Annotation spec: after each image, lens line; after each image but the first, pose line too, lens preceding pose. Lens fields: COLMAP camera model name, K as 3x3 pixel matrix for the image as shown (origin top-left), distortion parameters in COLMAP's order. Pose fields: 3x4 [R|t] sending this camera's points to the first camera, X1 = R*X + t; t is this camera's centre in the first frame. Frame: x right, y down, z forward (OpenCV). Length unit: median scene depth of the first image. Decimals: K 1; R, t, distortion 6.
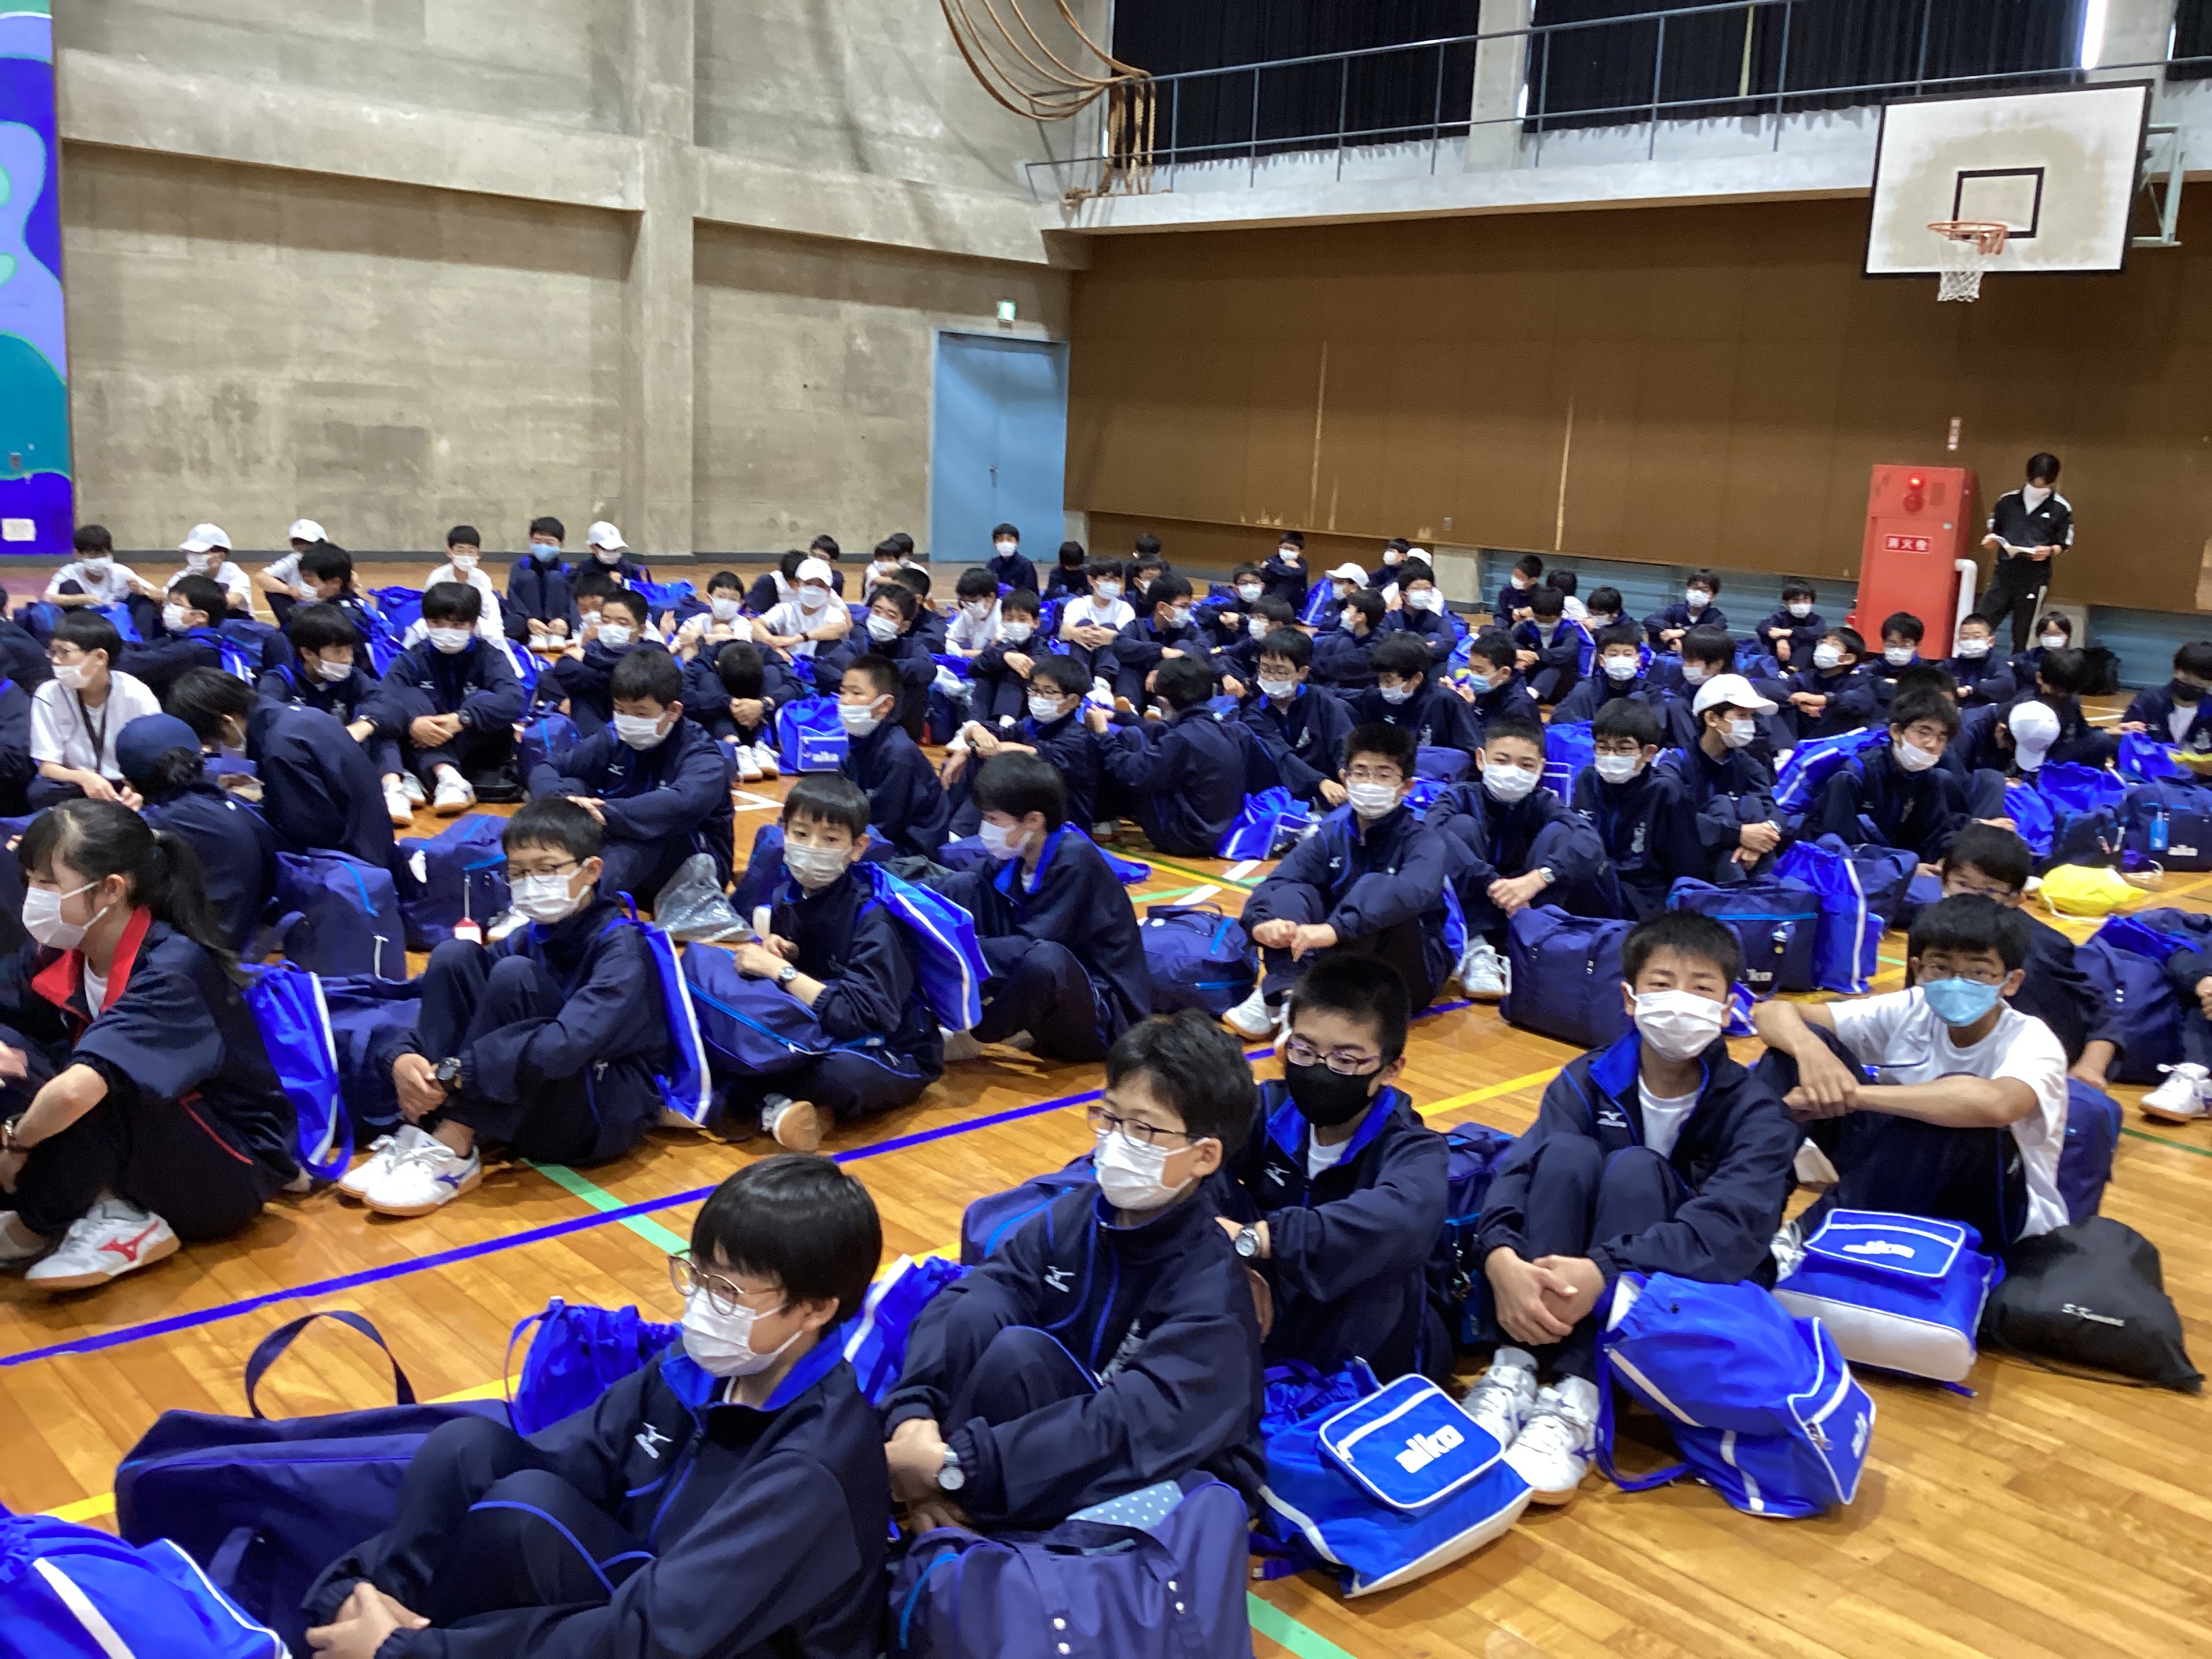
lens RADIAL K [[2034.7, 0, 1121.1], [0, 2034.7, 875.9], [0, 0, 1]] dist [0.018688, 0.000000]
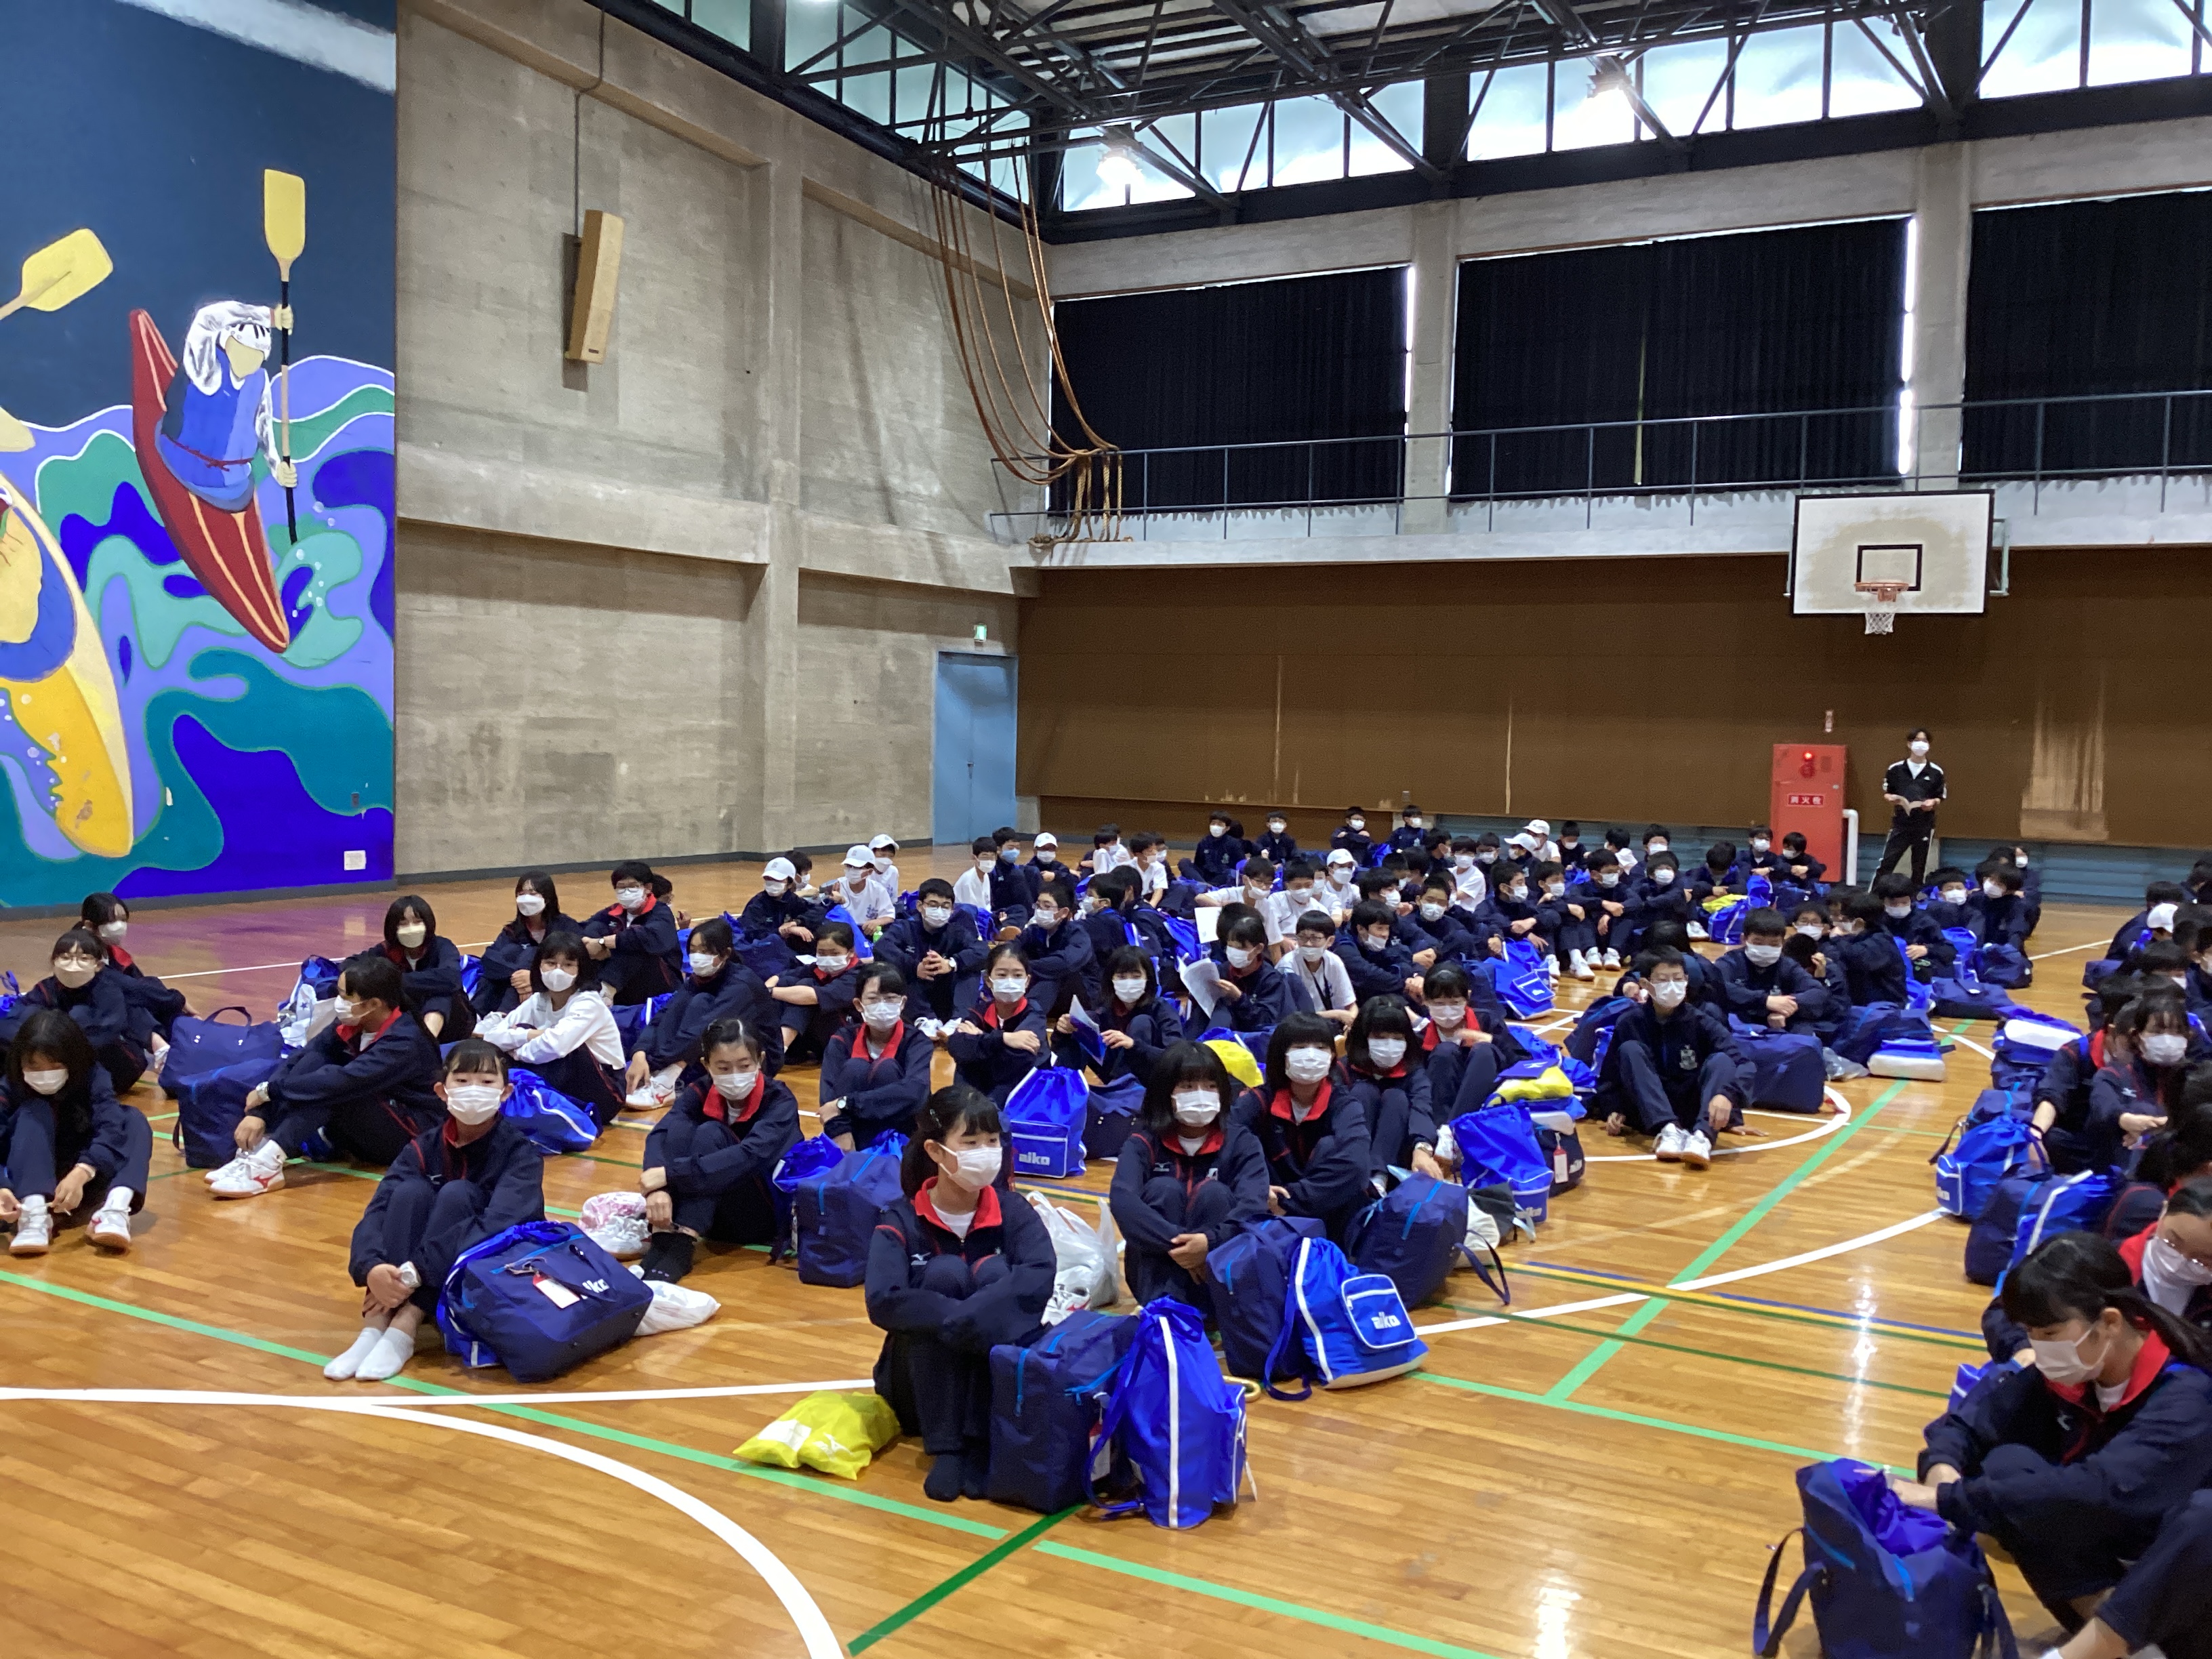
lens RADIAL K [[2034.7, 0, 1105.1], [0, 2034.7, 835.4], [0, 0, 1]] dist [0.018688, 0.000000]
pose [[0.952847, -0.047641, 0.299687, -0.414376], [0.090657, 0.987188, -0.131308, -0.001082], [-0.289591, 0.152285, 0.944958, -0.137533]]
